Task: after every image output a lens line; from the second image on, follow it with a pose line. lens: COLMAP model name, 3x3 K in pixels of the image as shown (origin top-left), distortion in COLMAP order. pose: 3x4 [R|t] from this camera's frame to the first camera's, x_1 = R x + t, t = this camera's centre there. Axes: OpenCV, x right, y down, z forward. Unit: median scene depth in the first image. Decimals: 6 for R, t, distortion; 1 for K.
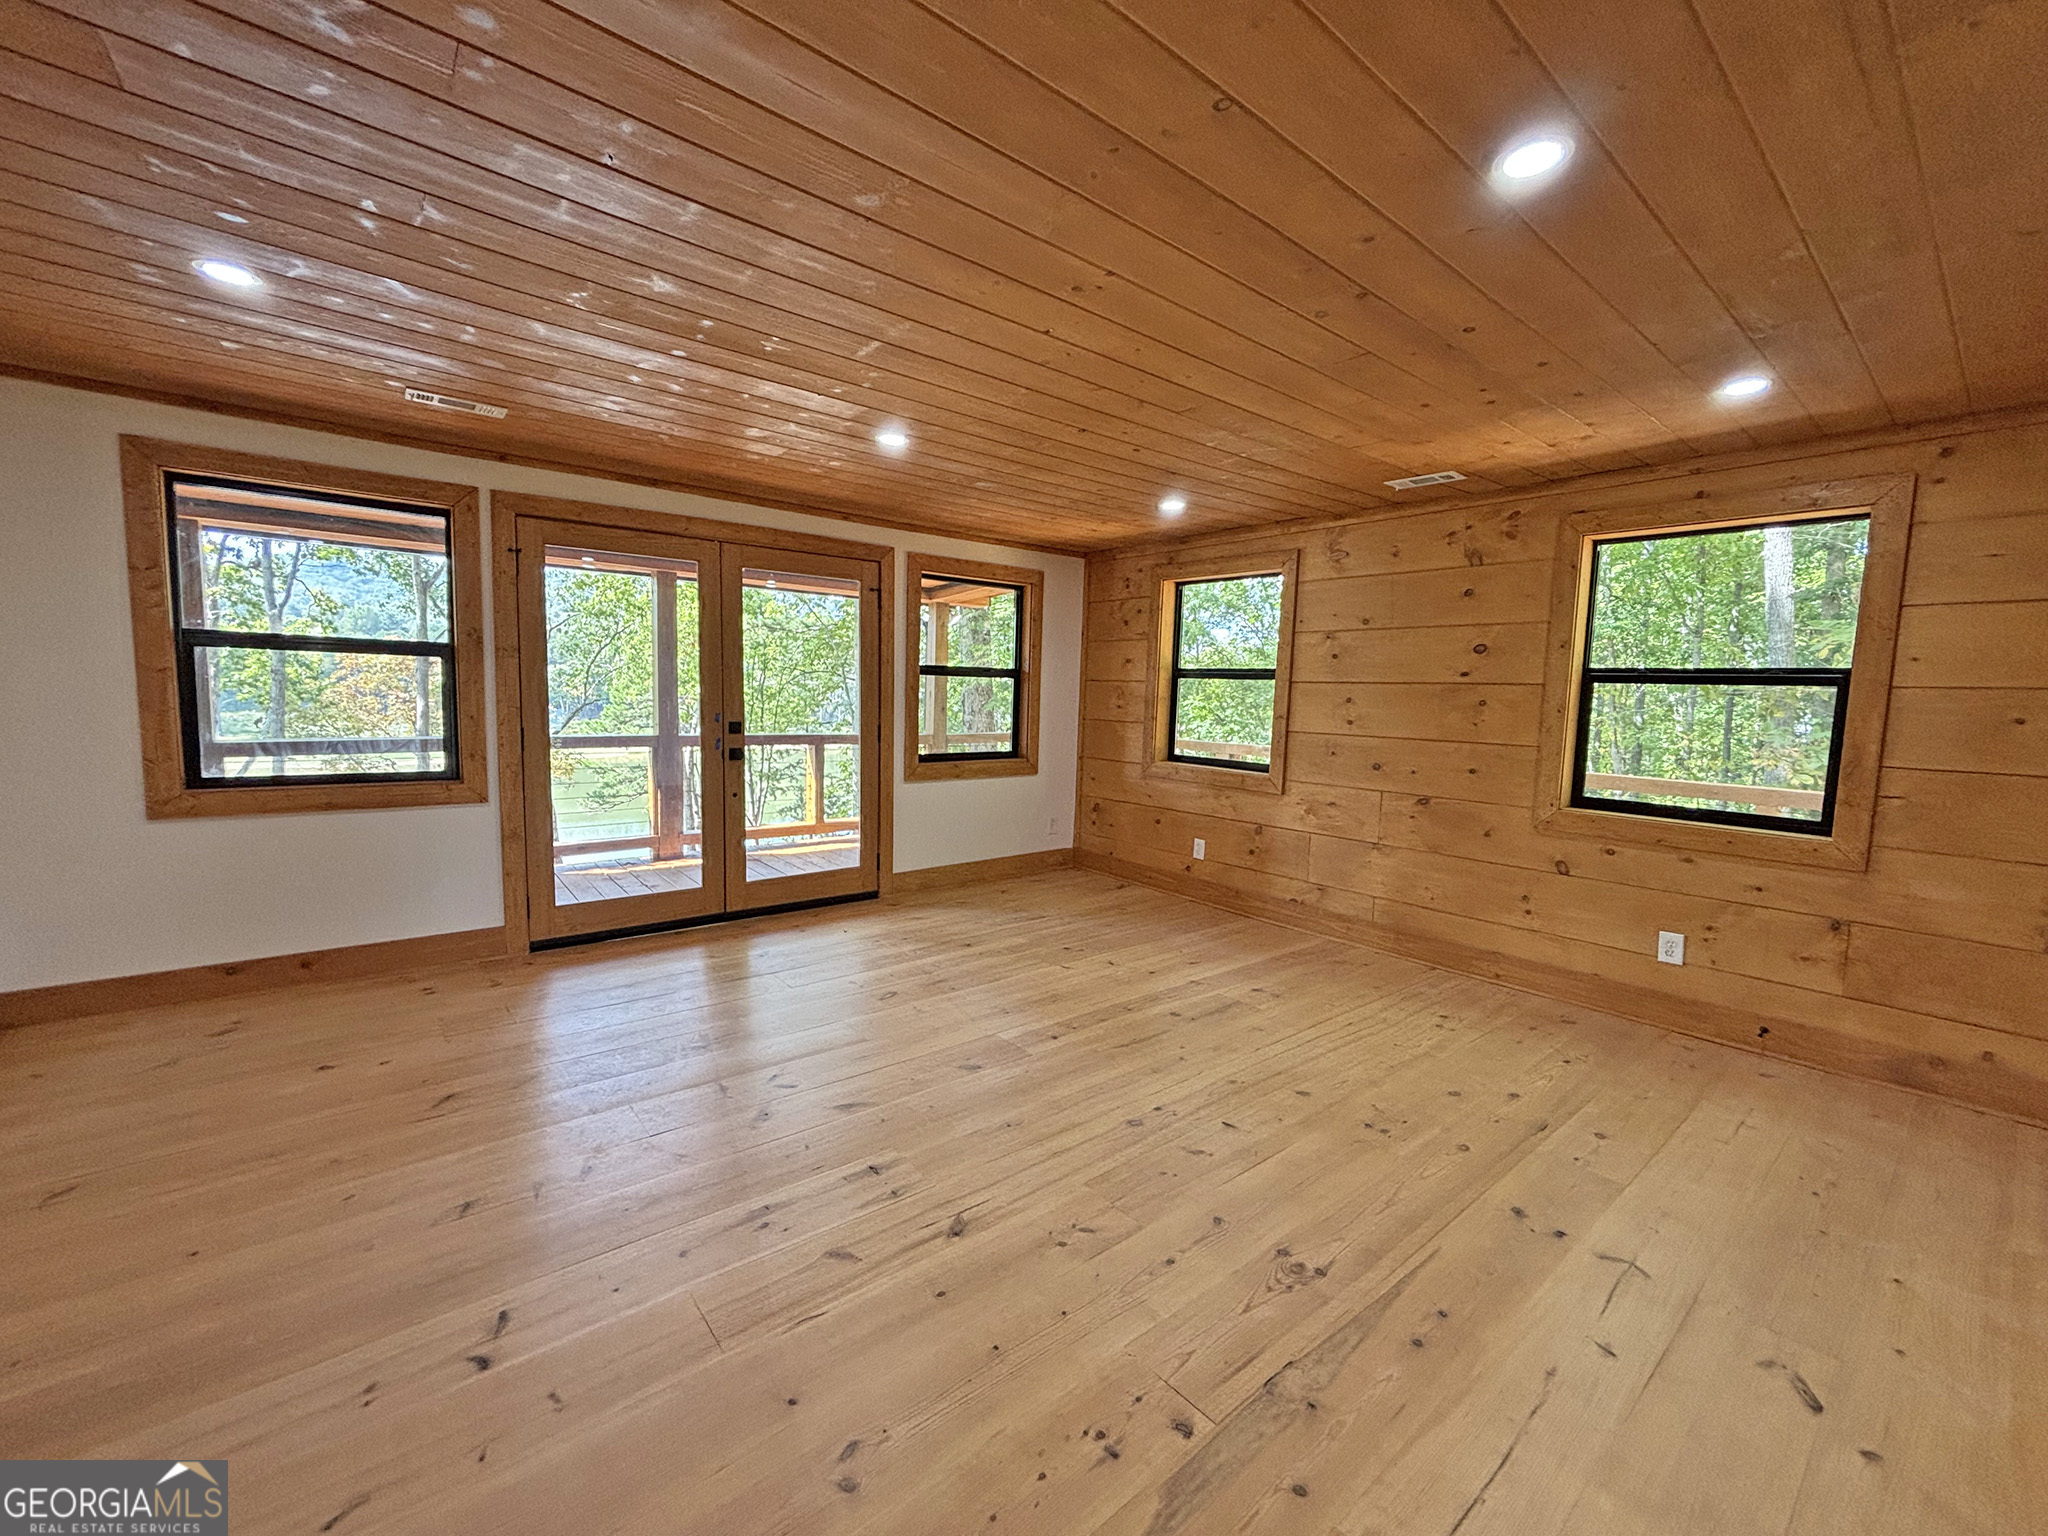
lens RADIAL K [[825.7, 0, 1018.9], [0, 825.7, 767.4], [0, 0, 1]] dist [-0.000113, 0.000190]
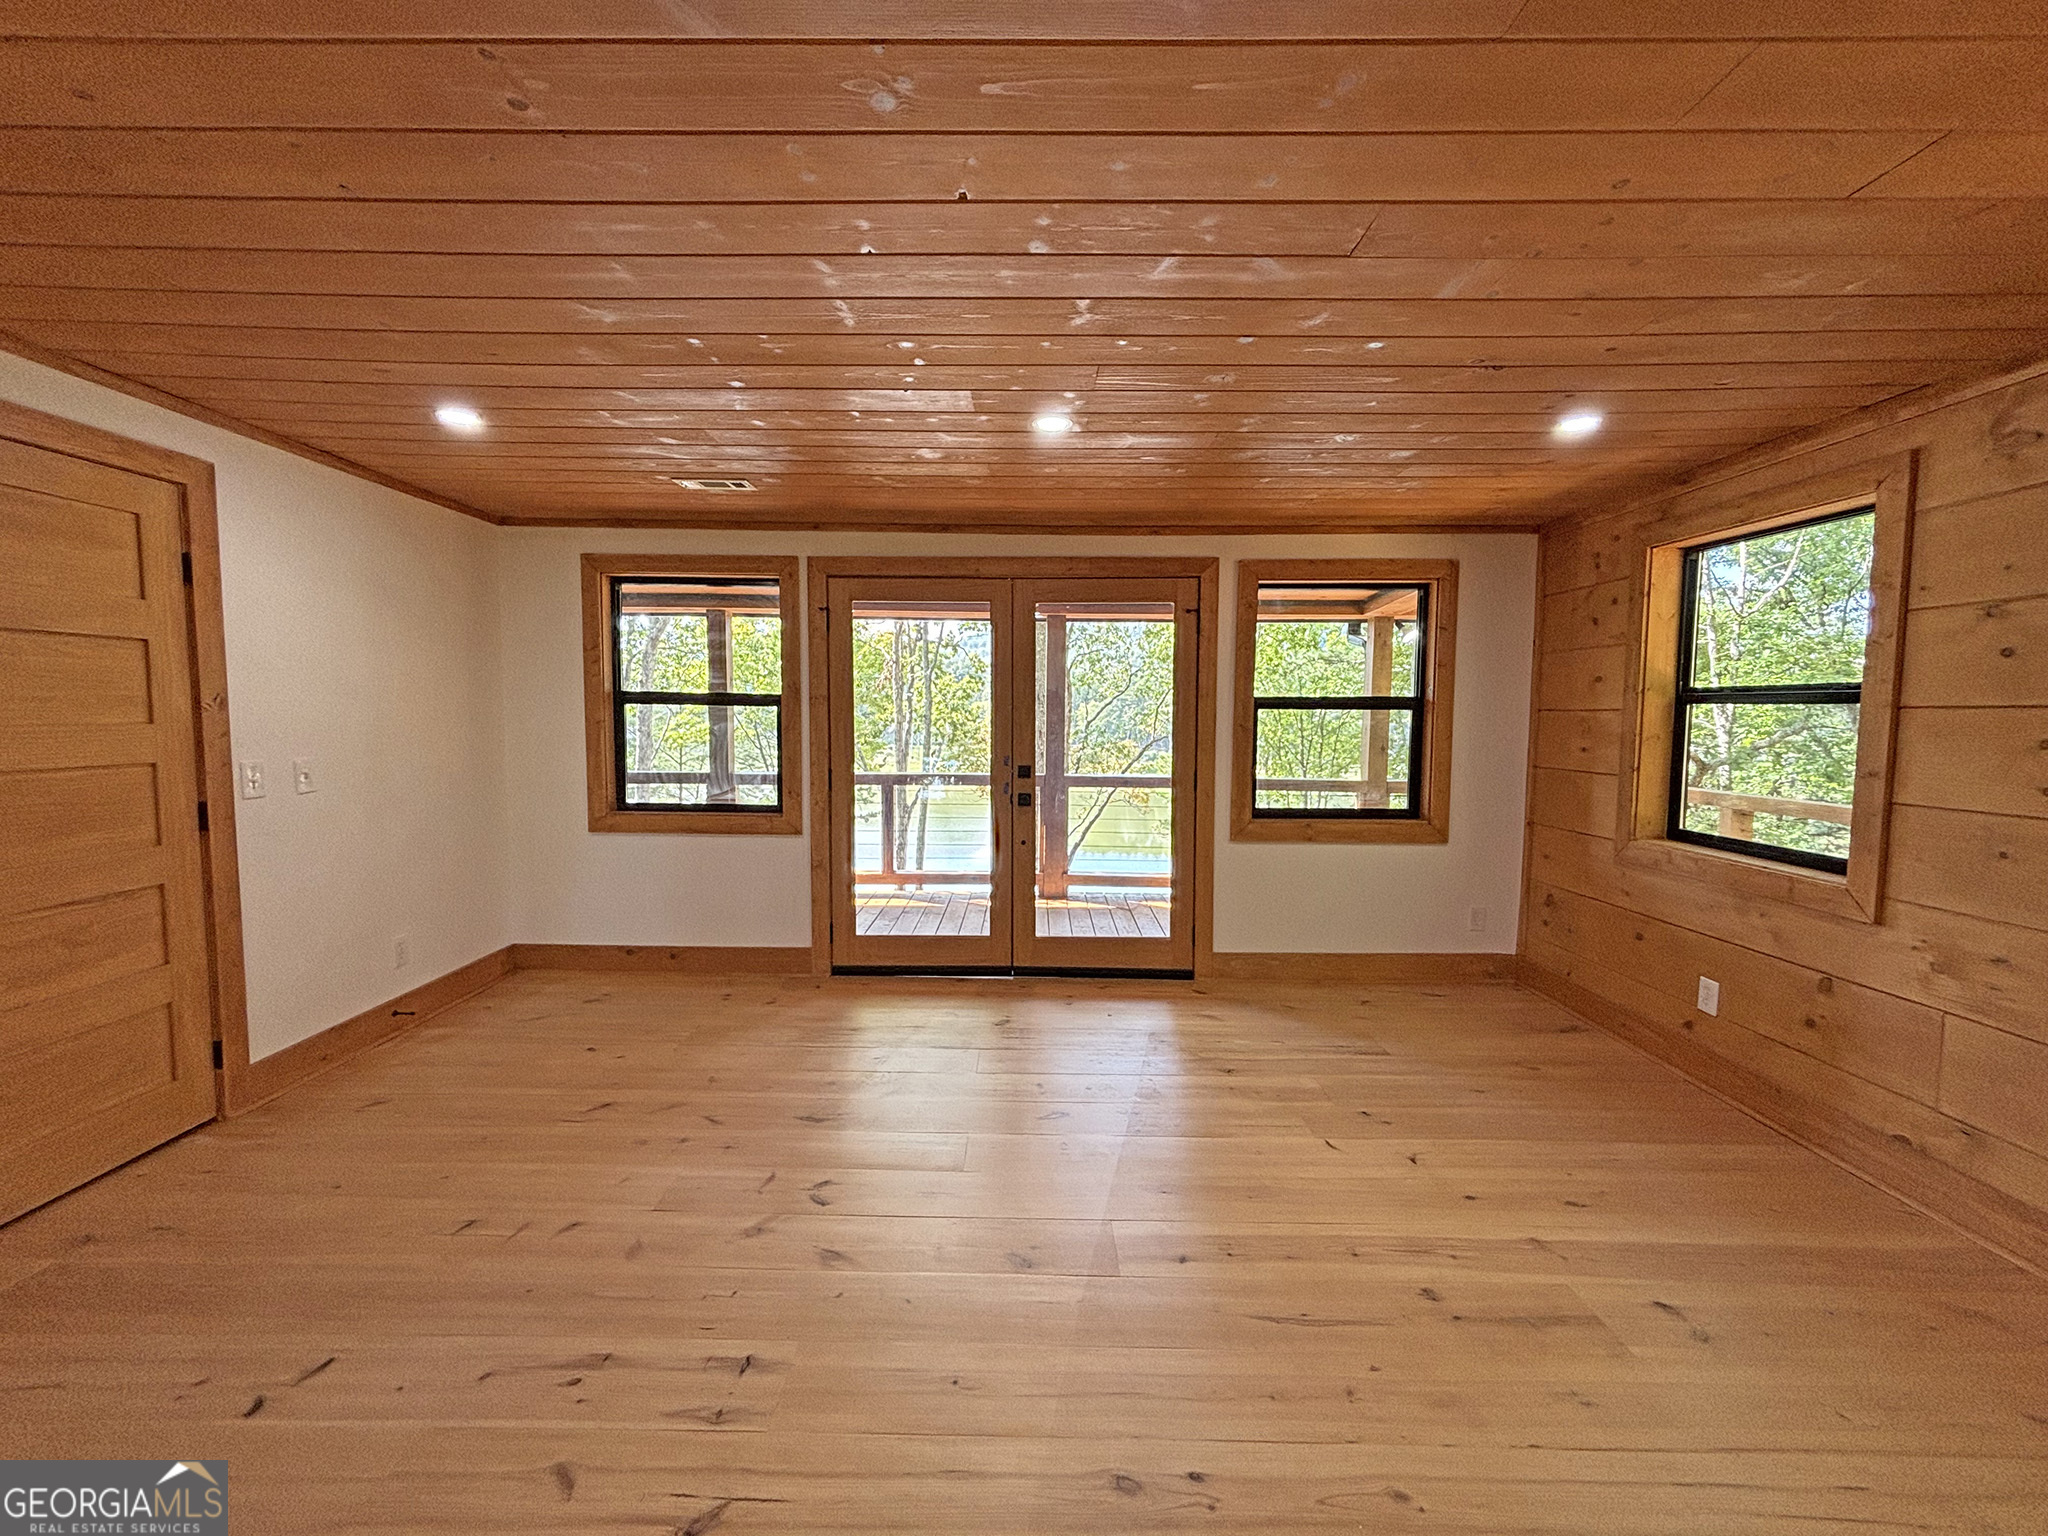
lens RADIAL K [[827.5, 0, 1021.9], [0, 827.5, 761.5], [0, 0, 1]] dist [0.000861, -0.000433]
pose [[0.770427, 0.016601, -0.637312, 0.239645], [-0.047551, 0.998373, -0.031478, -0.027882], [0.635752, 0.054556, 0.769963, 0.260241]]
